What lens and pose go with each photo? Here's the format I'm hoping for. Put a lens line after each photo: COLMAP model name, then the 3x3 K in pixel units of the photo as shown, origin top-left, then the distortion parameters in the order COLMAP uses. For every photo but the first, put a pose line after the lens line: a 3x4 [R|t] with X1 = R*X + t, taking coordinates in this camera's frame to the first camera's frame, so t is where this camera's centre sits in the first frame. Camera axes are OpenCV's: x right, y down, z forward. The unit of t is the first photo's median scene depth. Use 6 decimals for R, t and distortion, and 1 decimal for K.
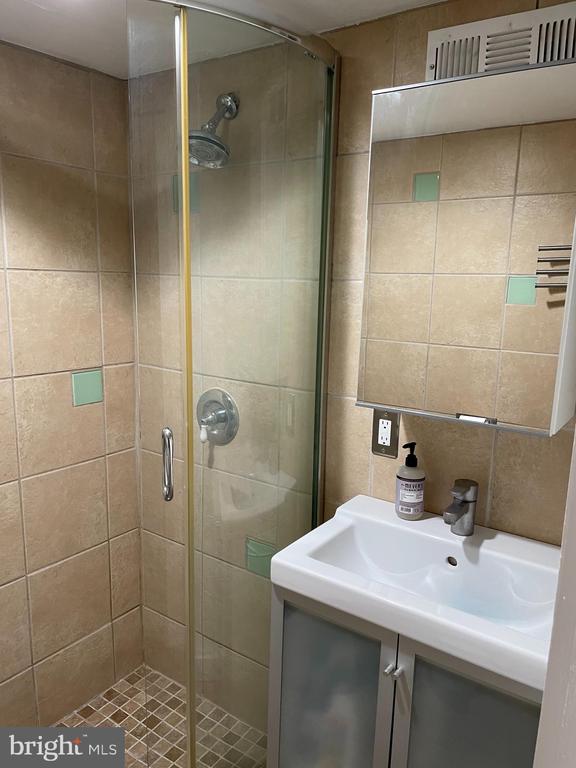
lens RADIAL K [[593.3, 0, 270.5], [0, 593.3, 386.9], [0, 0, 1]] dist [0.082712, -0.098569]
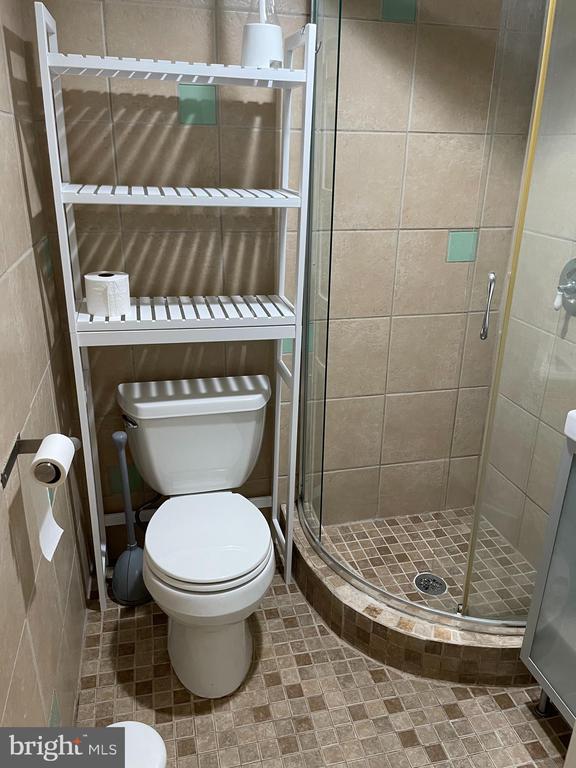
lens RADIAL K [[593.3, 0, 270.5], [0, 593.3, 386.9], [0, 0, 1]] dist [0.082712, -0.098569]
pose [[0.747612, 0.234128, -0.621498, 0.182040], [-0.125218, 0.968709, 0.214299, 0.060273], [0.652224, -0.082390, 0.753535, -0.091883]]
